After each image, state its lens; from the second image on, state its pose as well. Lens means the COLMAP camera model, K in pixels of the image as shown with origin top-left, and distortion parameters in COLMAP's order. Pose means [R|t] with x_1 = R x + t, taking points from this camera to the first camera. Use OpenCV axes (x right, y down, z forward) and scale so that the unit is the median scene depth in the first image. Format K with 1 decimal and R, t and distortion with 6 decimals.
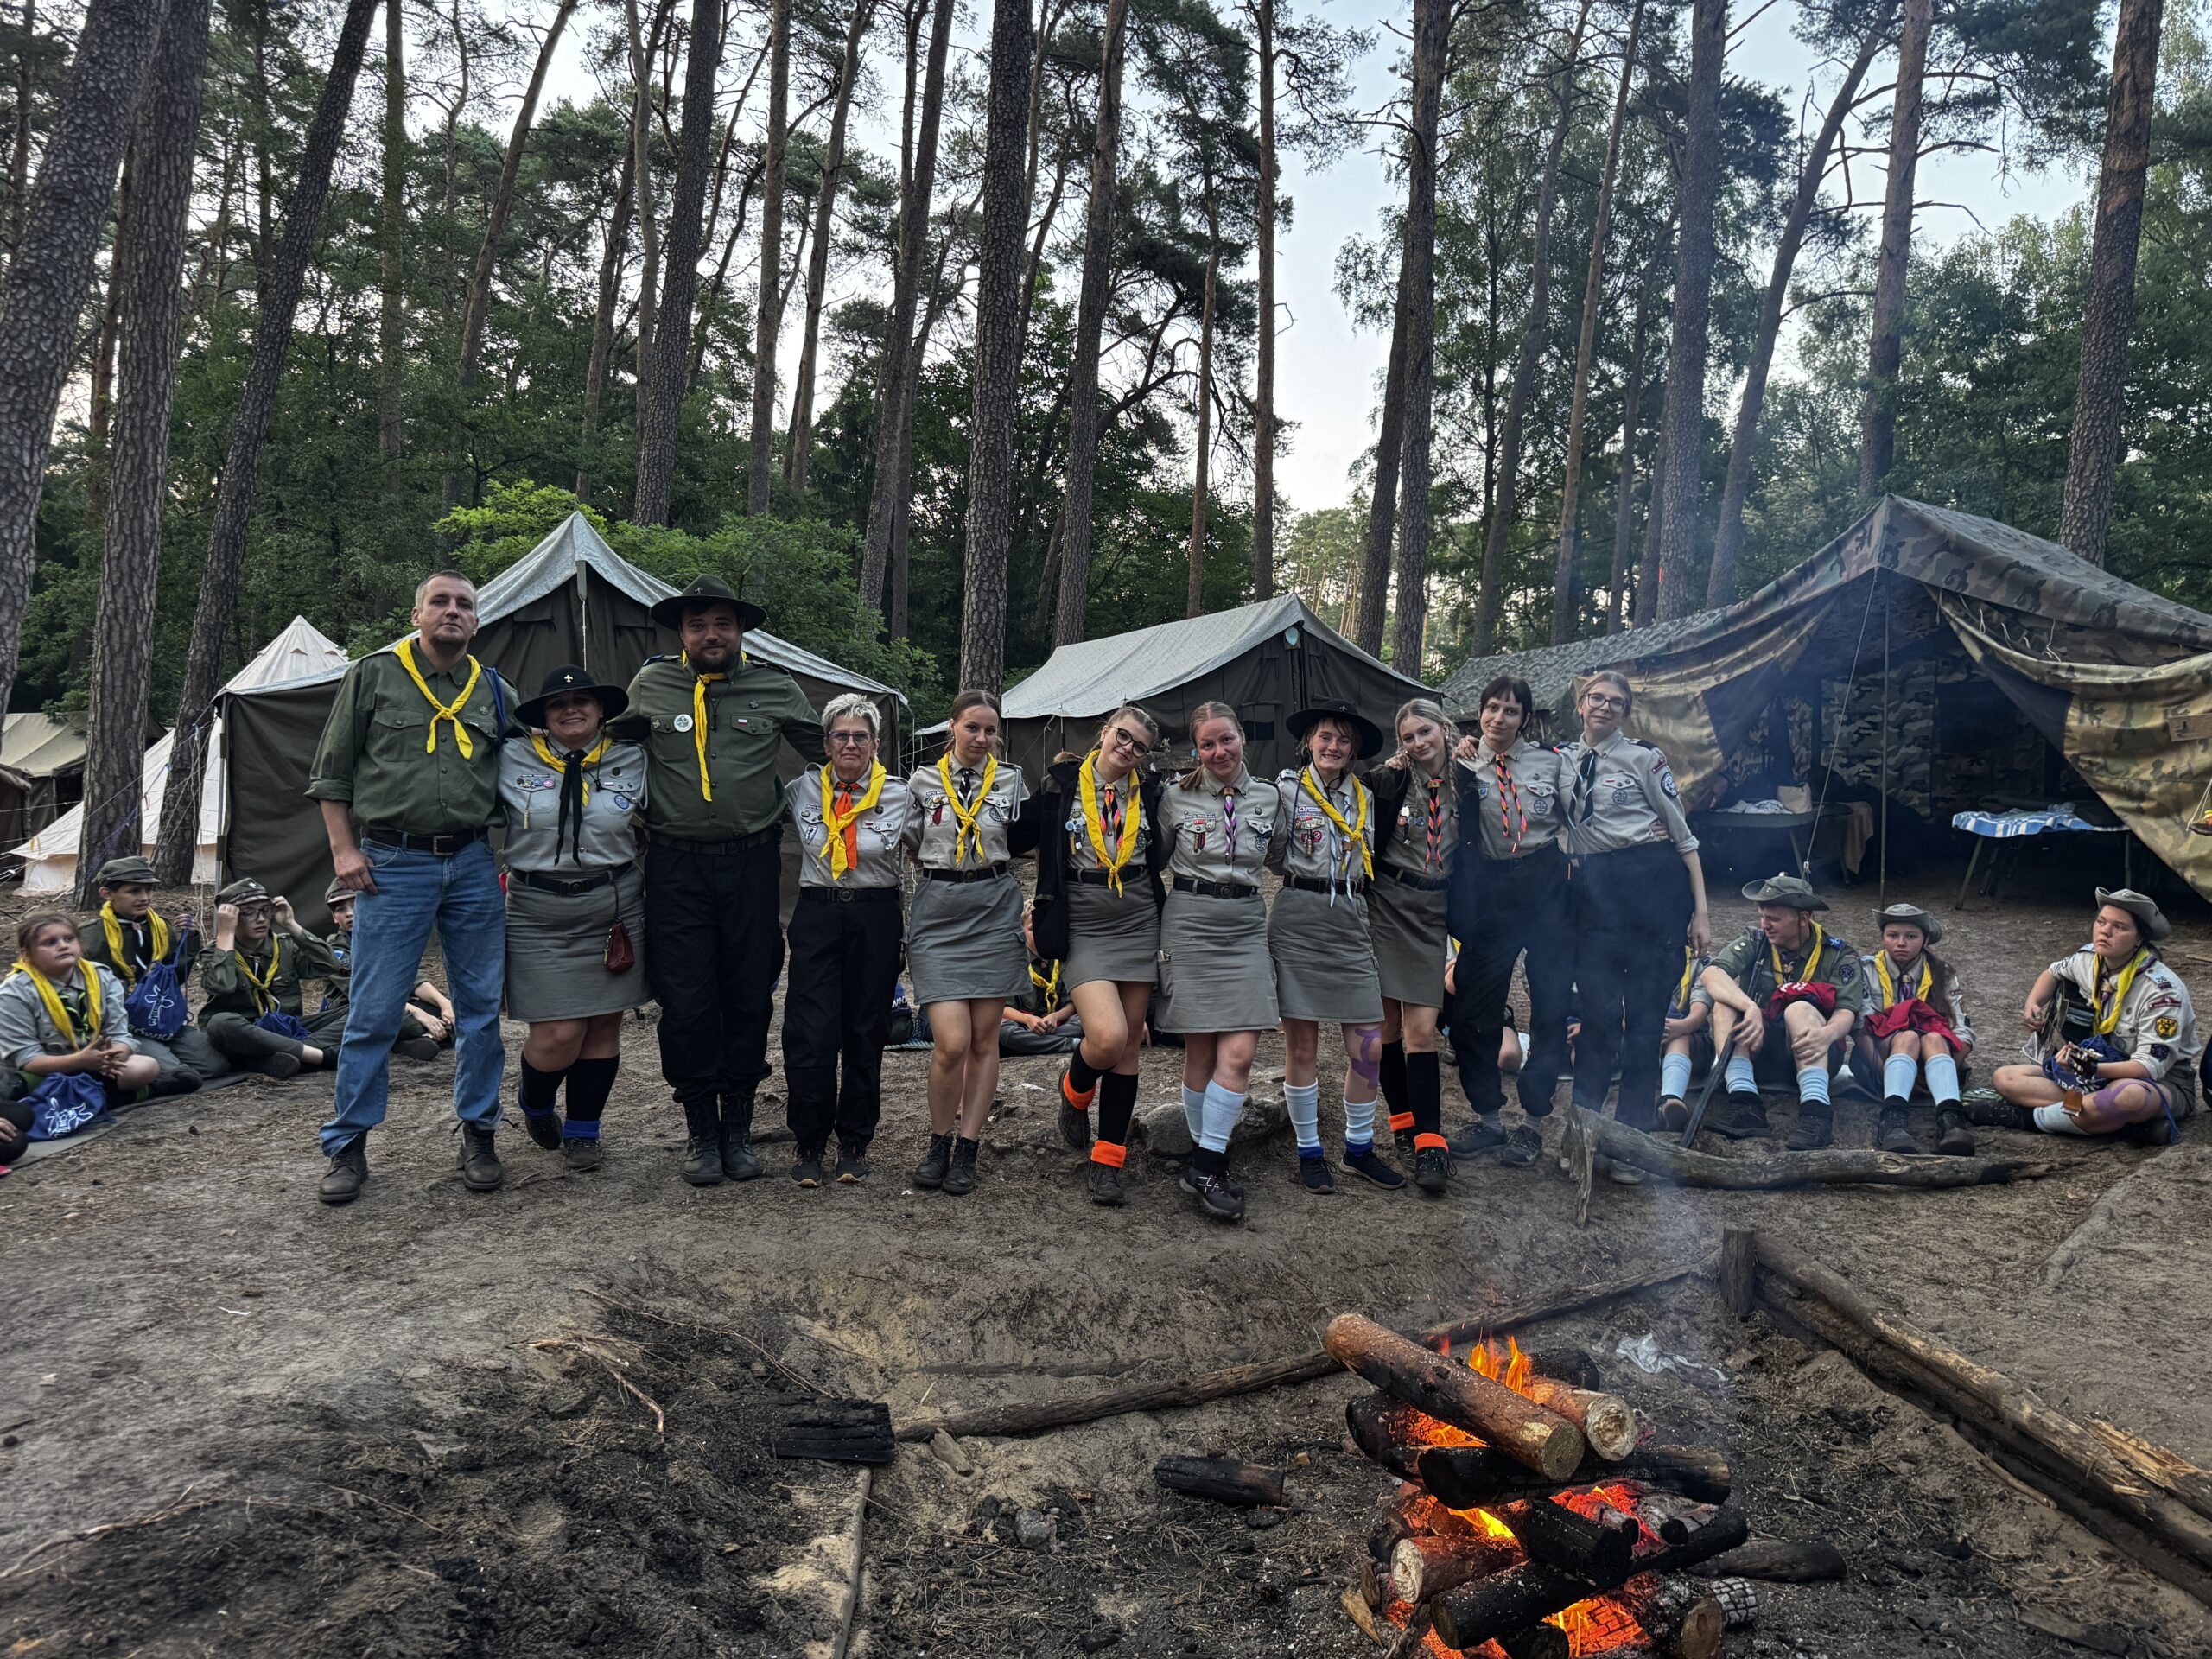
lens RADIAL K [[1531.0, 0, 1106.0], [0, 1531.0, 824.7], [0, 0, 1]] dist [0.005476, 0.000770]
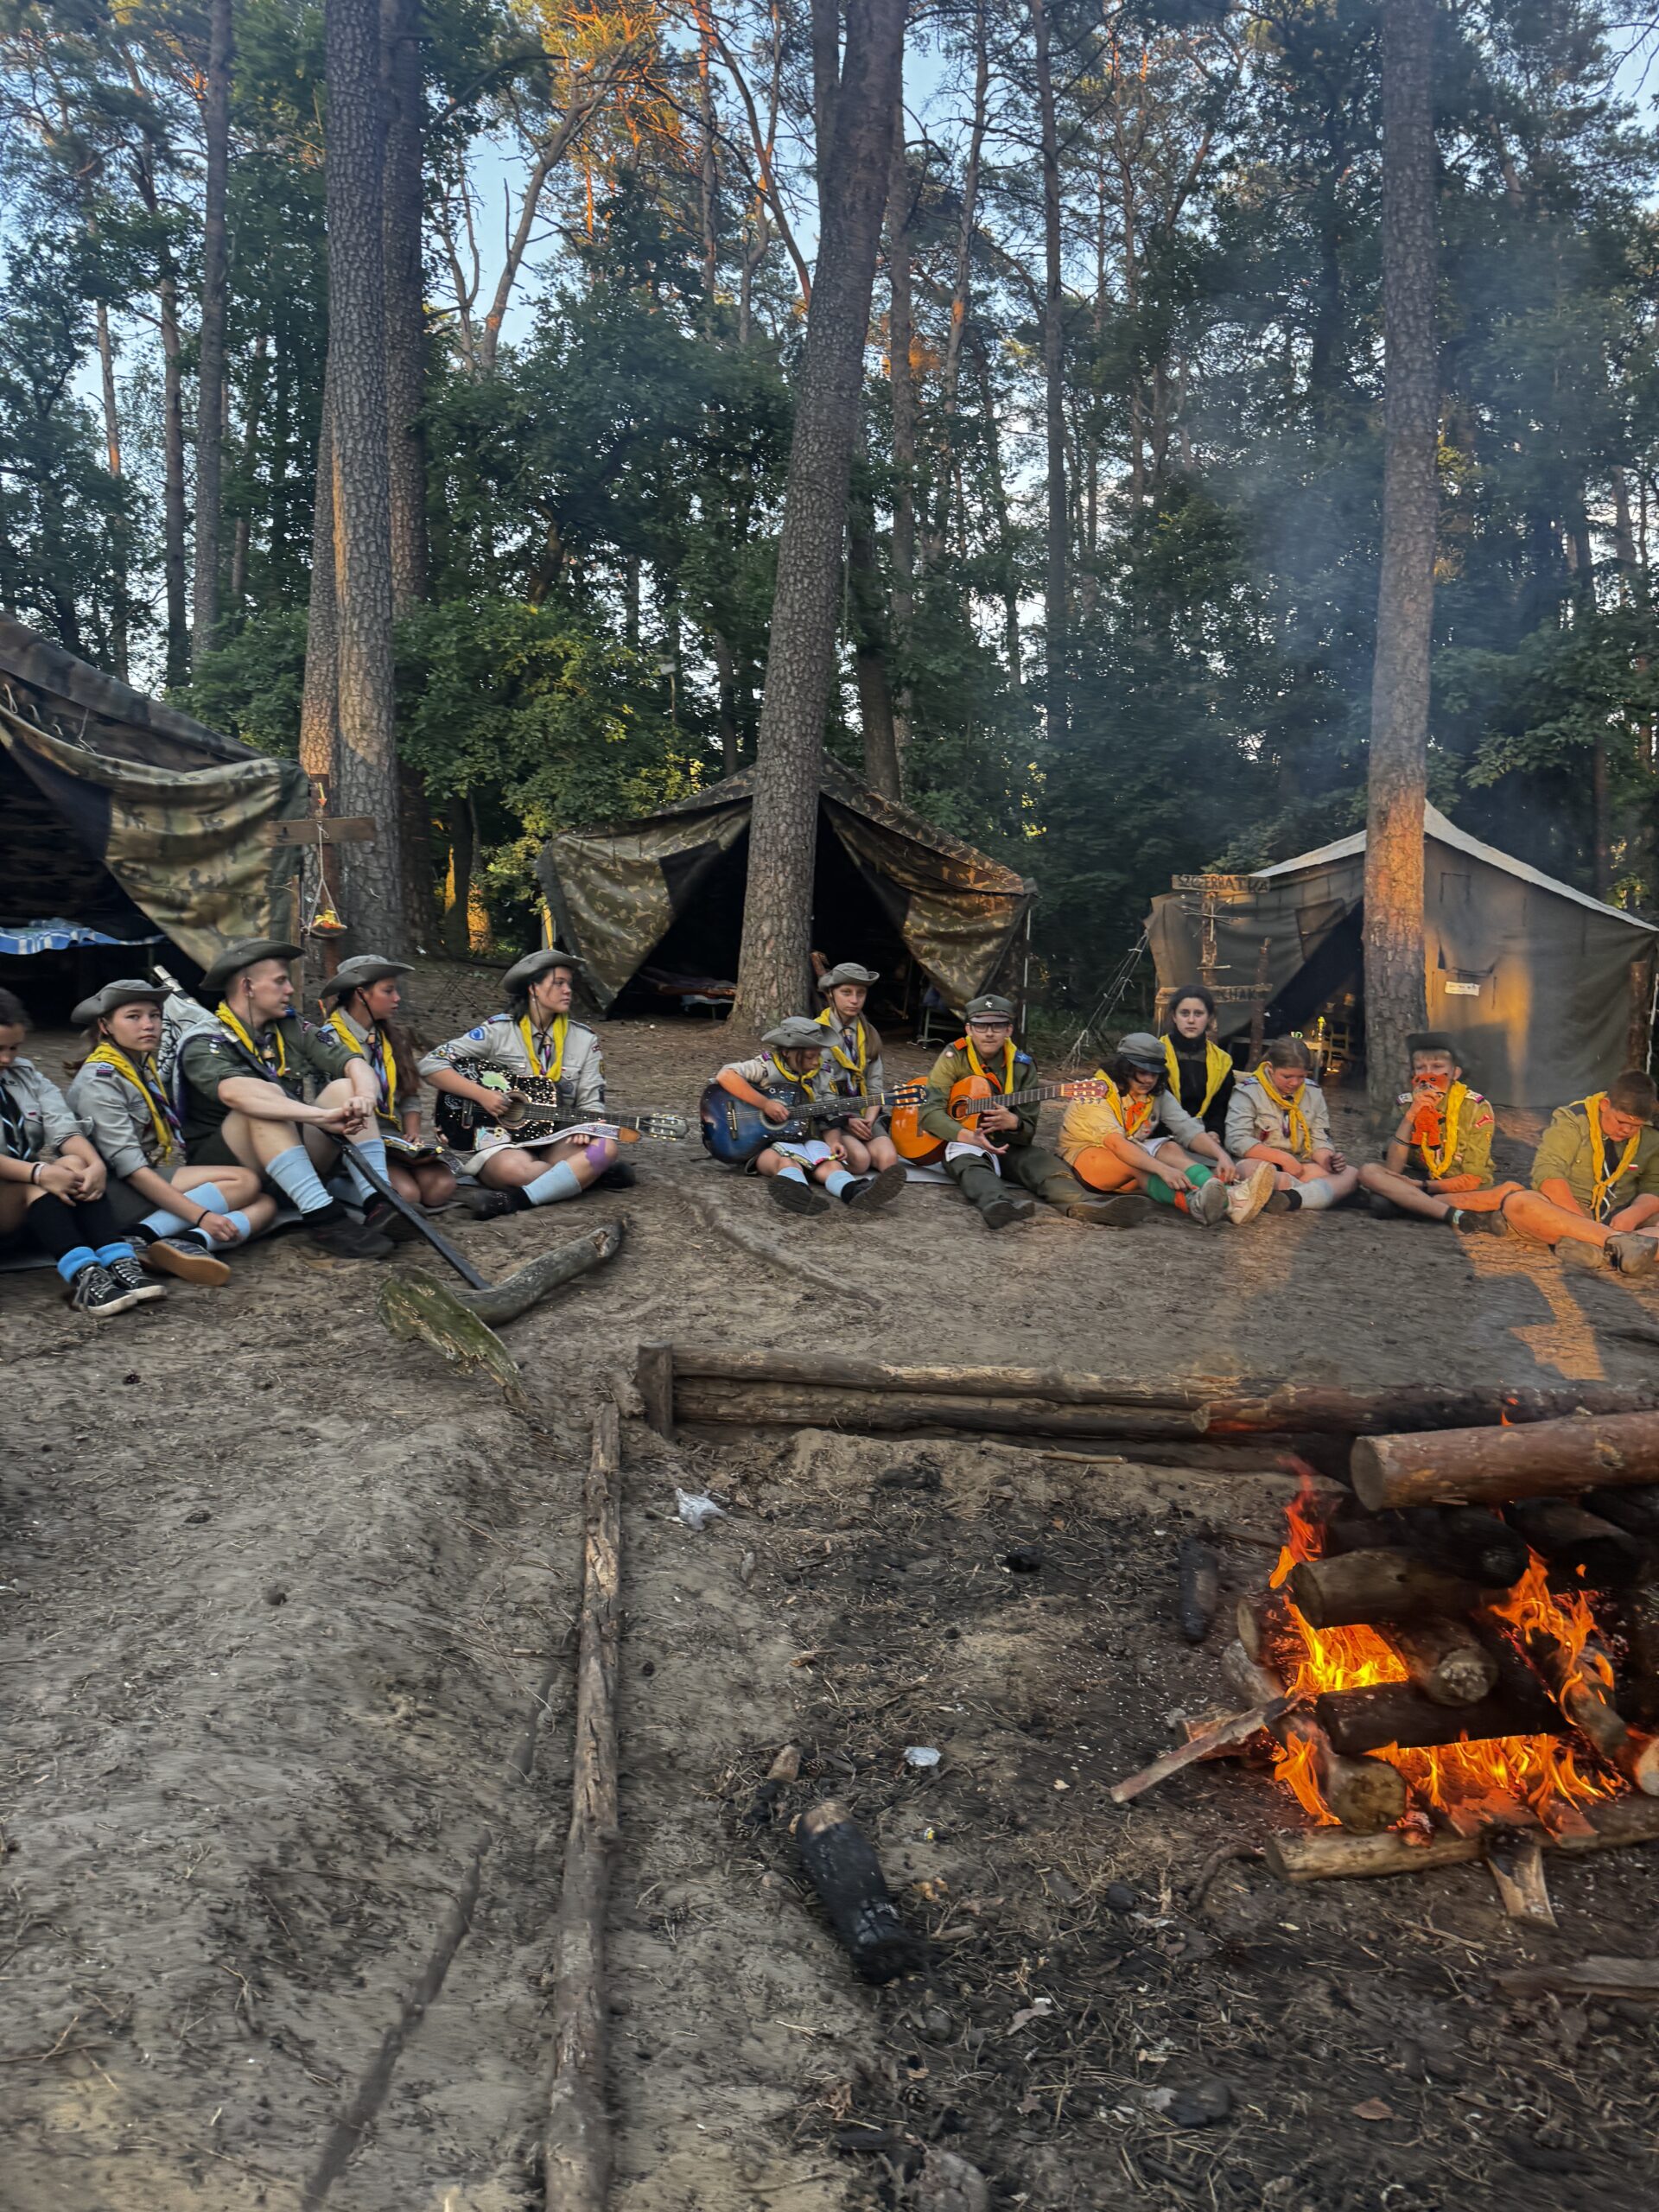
lens RADIAL K [[1531.0, 0, 829.8], [0, 1531.0, 1109.9], [0, 0, 1]] dist [0.005476, 0.000770]
pose [[0.253932, -0.093238, 0.962718, -0.169136], [0.032341, 0.995605, 0.087893, 0.037827], [-0.966681, 0.008817, 0.255832, 0.354678]]
